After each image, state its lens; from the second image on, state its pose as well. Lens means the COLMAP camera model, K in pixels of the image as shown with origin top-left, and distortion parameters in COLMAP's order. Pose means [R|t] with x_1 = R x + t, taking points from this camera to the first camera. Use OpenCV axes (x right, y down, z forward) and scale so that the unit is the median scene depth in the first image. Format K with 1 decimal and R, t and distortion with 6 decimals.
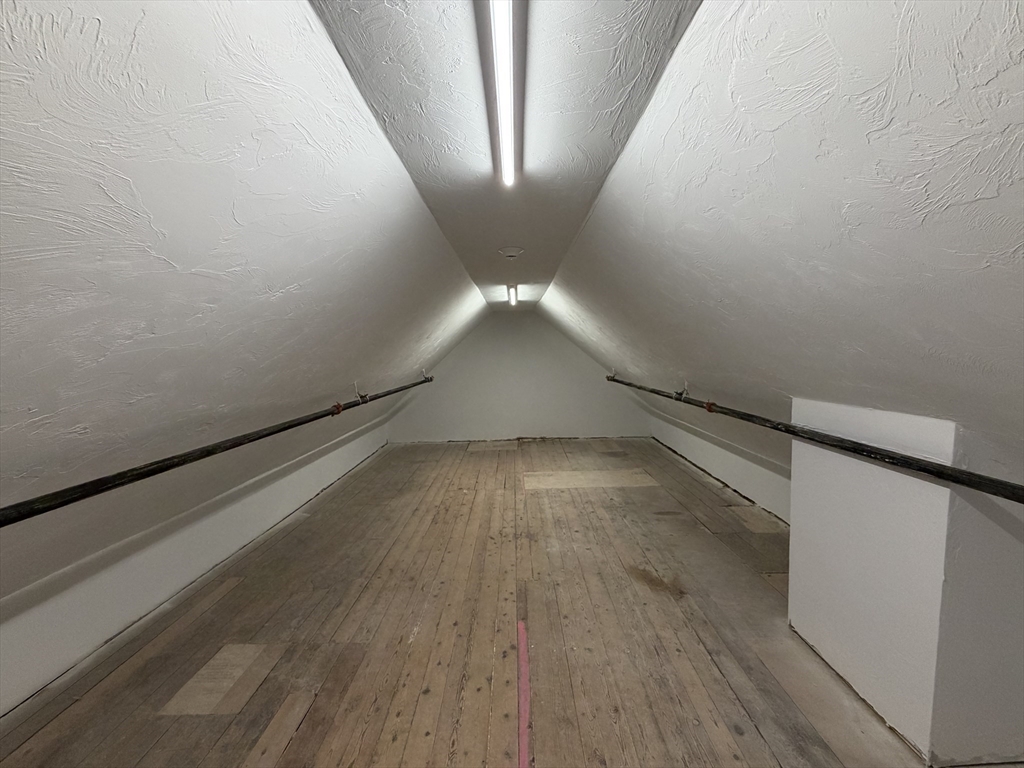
lens RADIAL K [[407.3, 0, 512.2], [0, 407.3, 385.6], [0, 0, 1]] dist [0.000219, -0.000211]
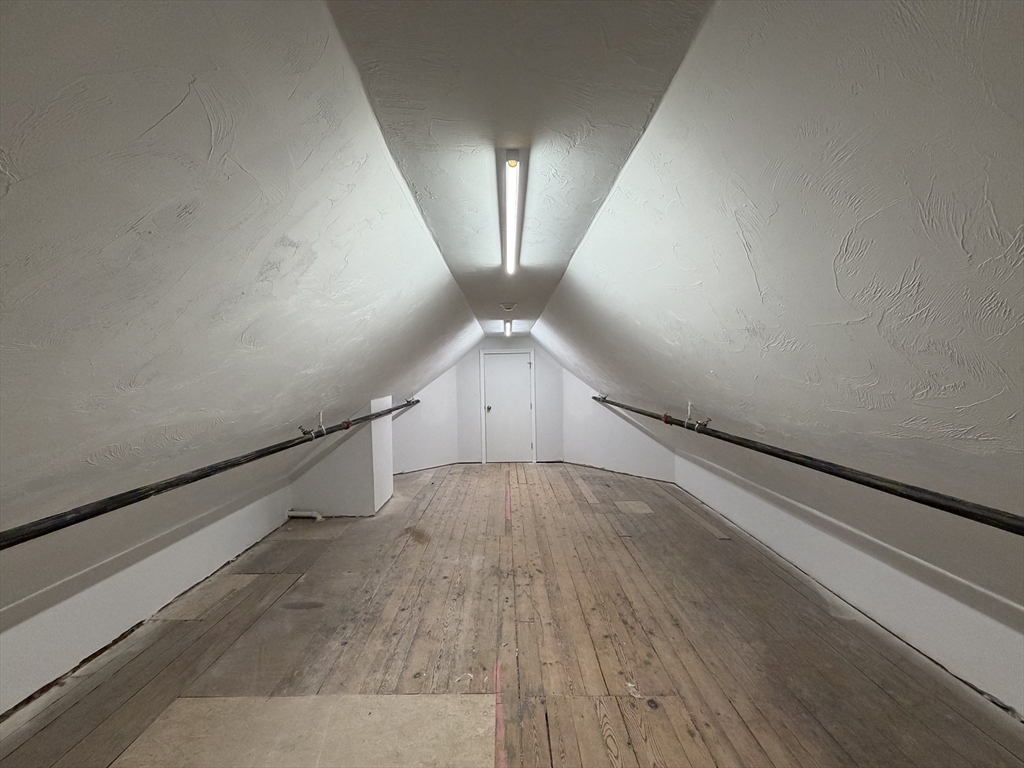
lens RADIAL K [[407.3, 0, 511.1], [0, 407.3, 384.2], [0, 0, 1]] dist [0.000219, -0.000211]
pose [[-0.999310, 0.032650, -0.017722, 0.016437], [0.030438, 0.993100, 0.113253, -0.148276], [0.021297, 0.112636, -0.993408, 1.729242]]
